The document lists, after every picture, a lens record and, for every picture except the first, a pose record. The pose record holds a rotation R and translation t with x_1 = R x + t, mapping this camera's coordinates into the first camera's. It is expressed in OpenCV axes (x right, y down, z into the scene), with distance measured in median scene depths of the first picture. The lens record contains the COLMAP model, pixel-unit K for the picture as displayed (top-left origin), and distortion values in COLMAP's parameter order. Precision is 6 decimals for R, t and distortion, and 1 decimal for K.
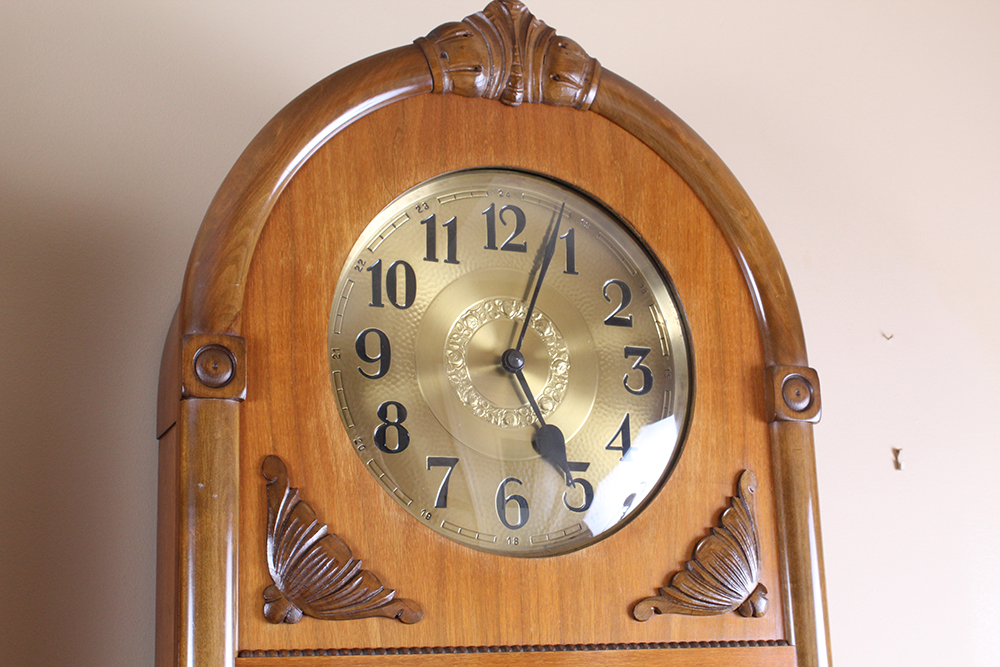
lens RADIAL K [[1490.7, 0, 499.4], [0, 1490.7, 326.1], [0, 0, 1]] dist [-0.005386, 0.000000]
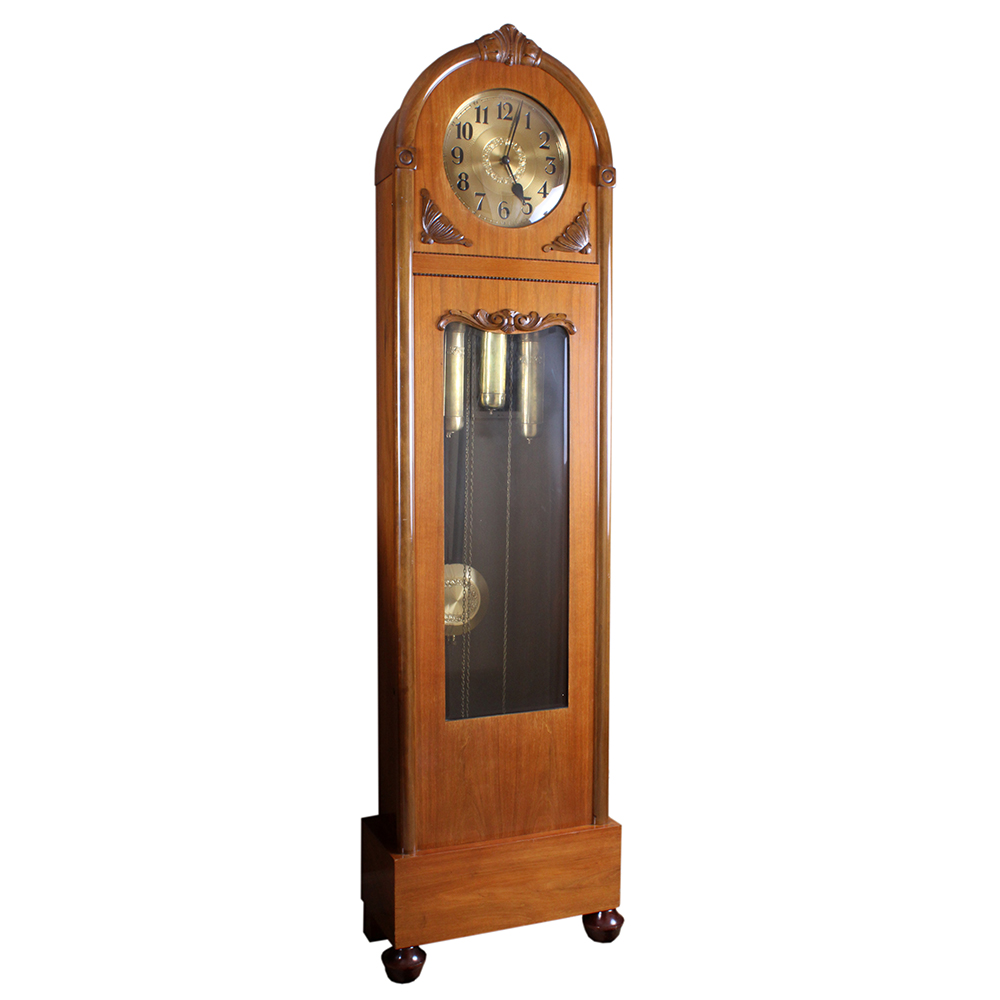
lens RADIAL K [[1167.4, 0, 497.1], [0, 1167.4, 498.6], [0, 0, 1]] dist [-0.087052, 0.000000]
pose [[0.999311, 0.037050, -0.002371, 0.021400], [-0.034792, 0.956874, 0.288411, 0.004346], [0.012954, -0.288130, 0.957504, -1.298417]]
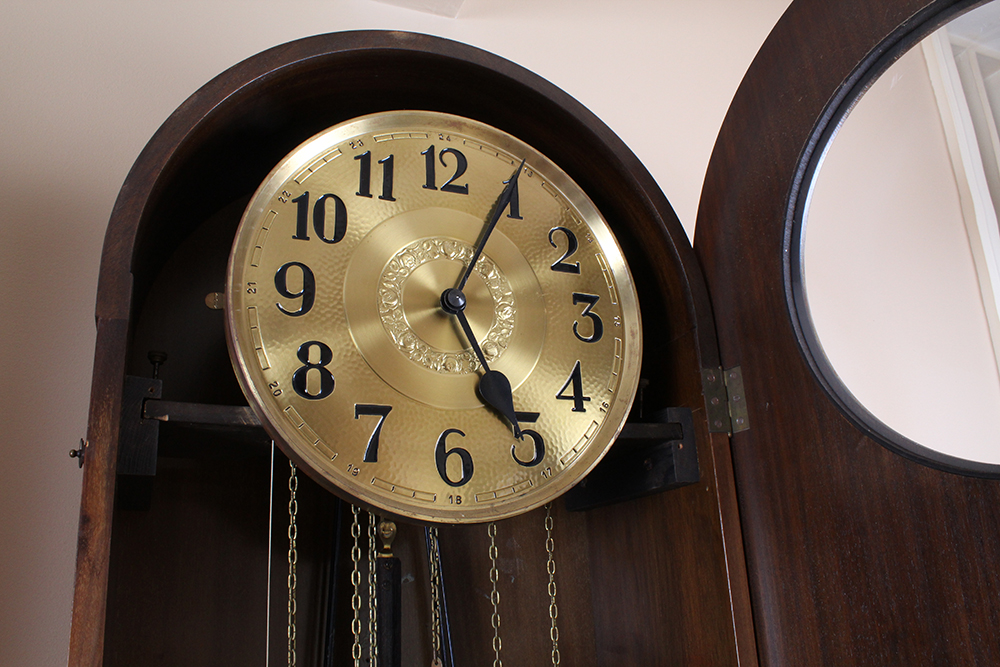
lens RADIAL K [[784.5, 0, 500.5], [0, 784.5, 337.6], [0, 0, 1]] dist [-0.095741, 0.000053]
pose [[0.999170, -0.012646, 0.038726, 0.018824], [0.015928, 0.996197, -0.085662, 0.086785], [-0.037496, 0.086208, 0.995571, 0.521806]]
